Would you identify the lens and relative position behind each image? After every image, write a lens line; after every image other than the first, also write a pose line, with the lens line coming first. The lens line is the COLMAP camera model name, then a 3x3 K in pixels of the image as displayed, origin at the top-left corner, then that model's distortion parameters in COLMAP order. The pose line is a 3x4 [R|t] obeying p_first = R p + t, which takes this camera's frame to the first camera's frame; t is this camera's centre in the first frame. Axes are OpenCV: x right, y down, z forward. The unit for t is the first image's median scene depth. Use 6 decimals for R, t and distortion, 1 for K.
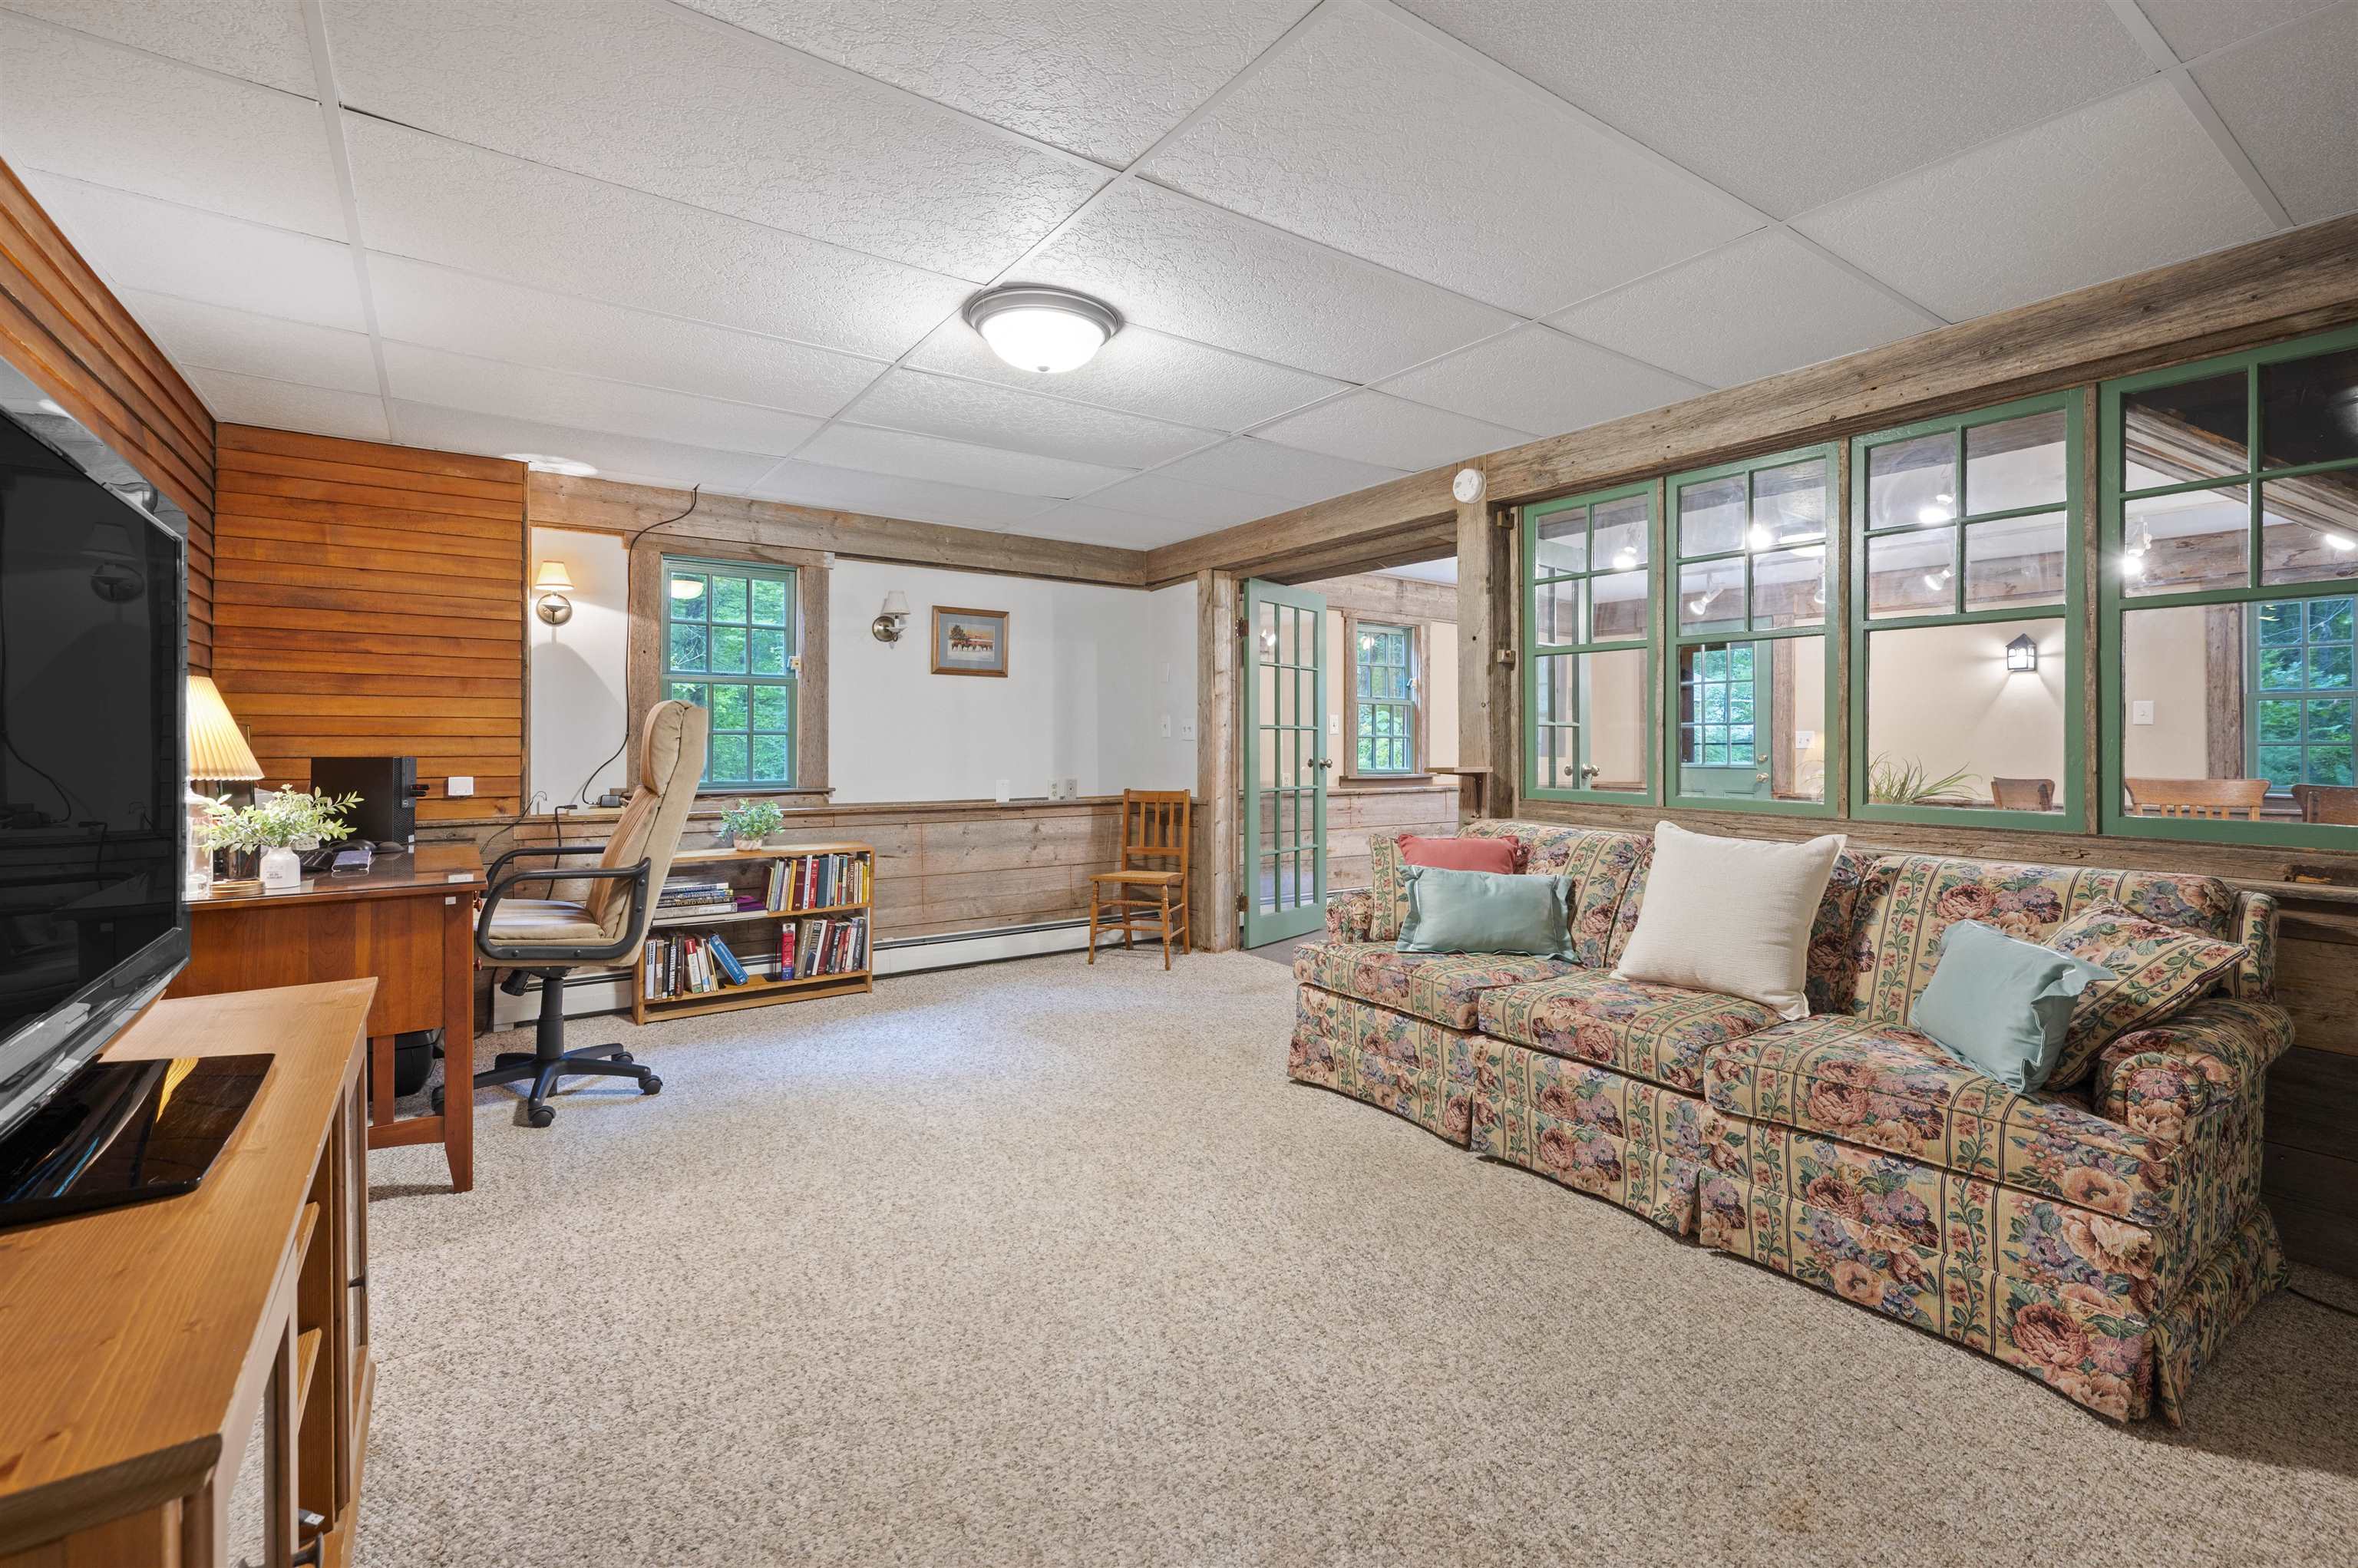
lens RADIAL K [[1019.4, 0, 1178.6], [0, 1019.4, 730.9], [0, 0, 1]] dist [0.000467, 0.000017]
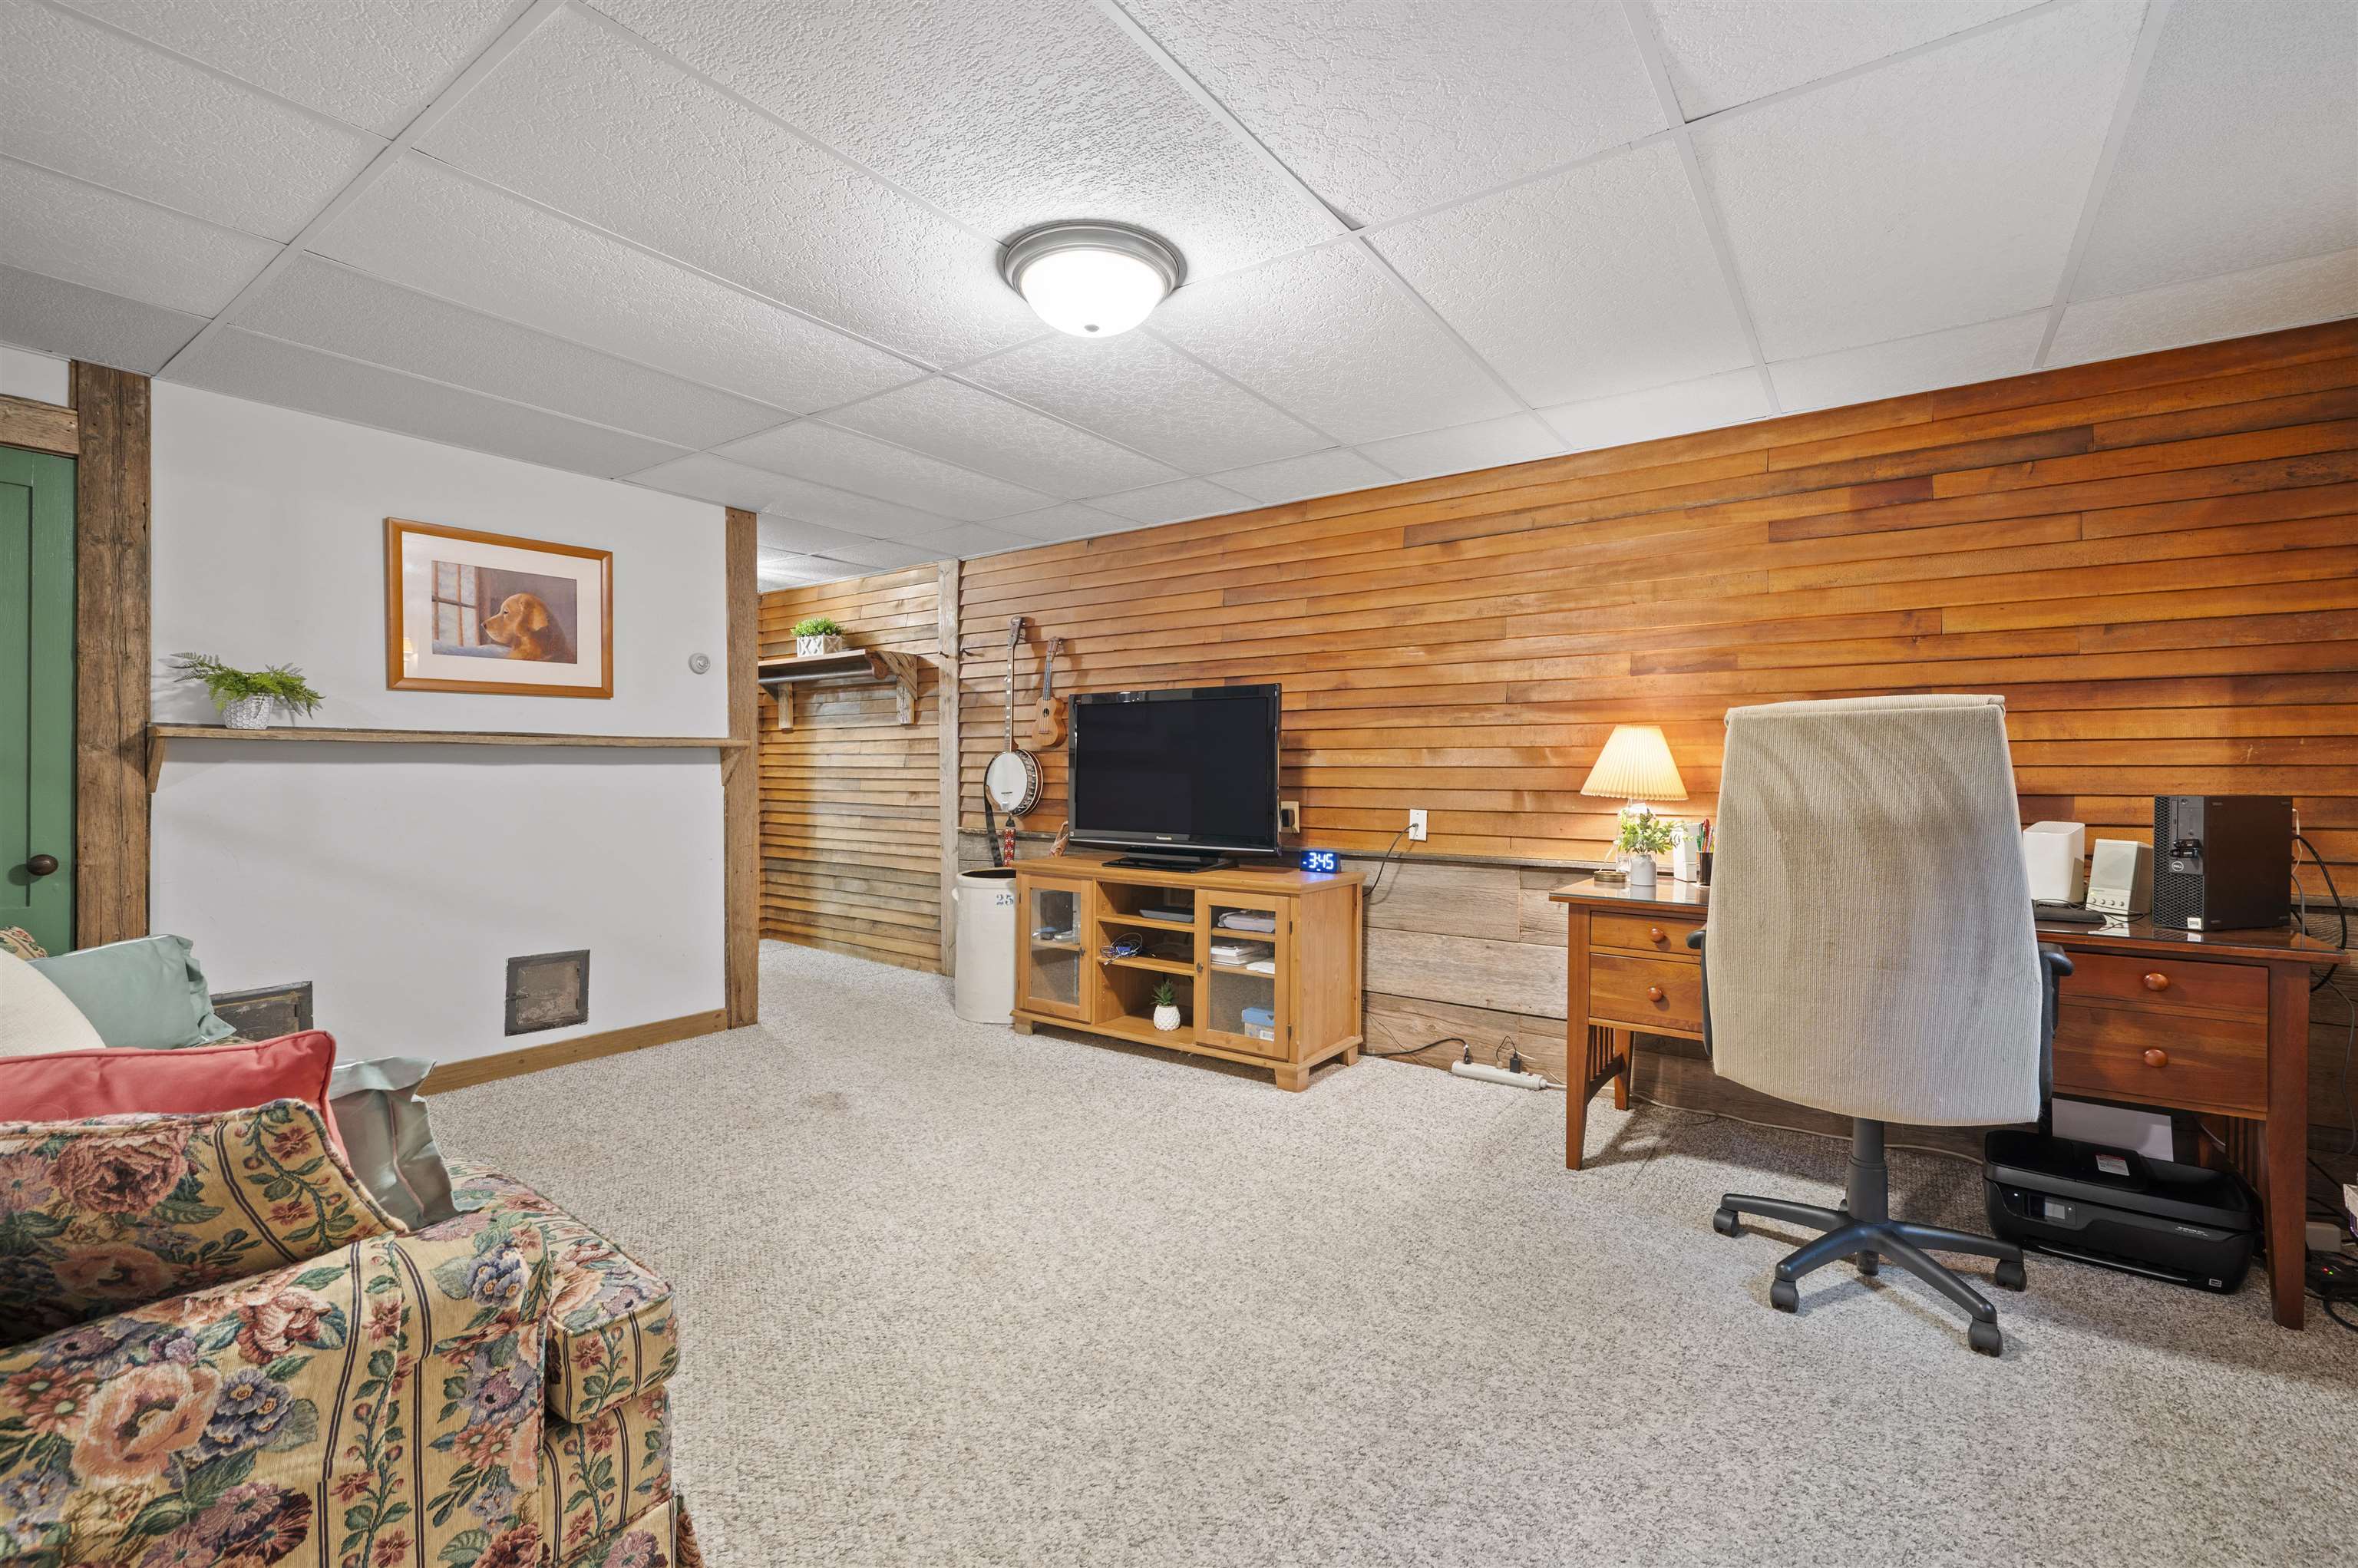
lens RADIAL K [[1005.9, 0, 1183.4], [0, 1005.9, 788.7], [0, 0, 1]] dist [0.001537, 0.000075]
pose [[-0.941659, -0.002313, -0.336561, 0.086845], [-0.006157, 0.999927, 0.010356, 0.024929], [0.336513, 0.011824, -0.941605, 2.101539]]
